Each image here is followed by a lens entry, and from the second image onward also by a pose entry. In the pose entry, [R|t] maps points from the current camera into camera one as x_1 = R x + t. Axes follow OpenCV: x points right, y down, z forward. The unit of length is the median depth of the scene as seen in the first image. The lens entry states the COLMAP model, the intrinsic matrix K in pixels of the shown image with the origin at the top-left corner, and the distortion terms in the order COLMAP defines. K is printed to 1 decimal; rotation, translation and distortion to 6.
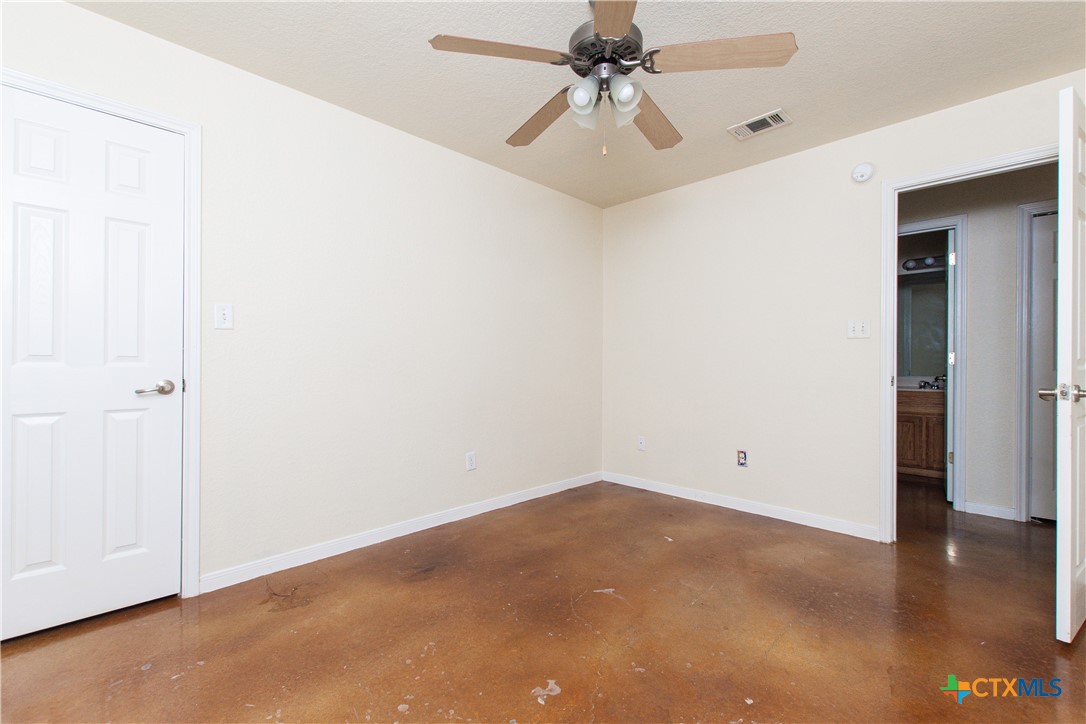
lens RADIAL K [[465.0, 0, 545.0], [0, 465.0, 358.4], [0, 0, 1]] dist [0.022412, 0.000026]
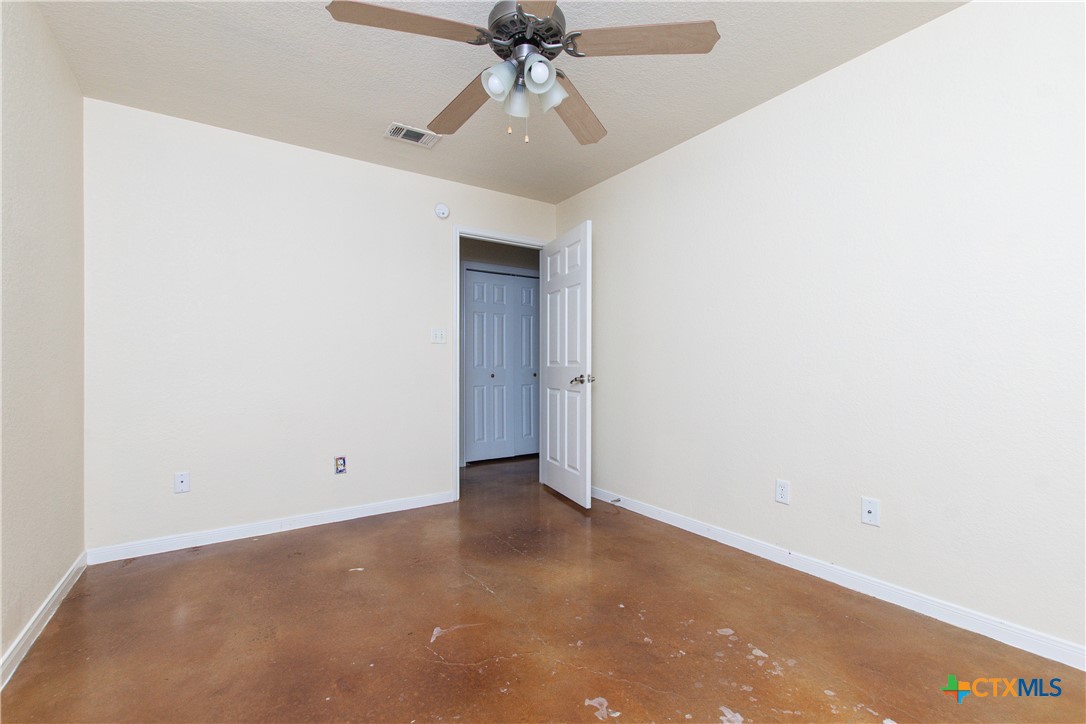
lens RADIAL K [[473.3, 0, 540.5], [0, 473.3, 366.6], [0, 0, 1]] dist [0.000592, -0.000022]
pose [[0.200365, -0.004338, 0.979712, -0.442802], [-0.009896, 0.999930, 0.006451, 0.006194], [-0.979671, -0.010987, 0.200308, 0.434092]]
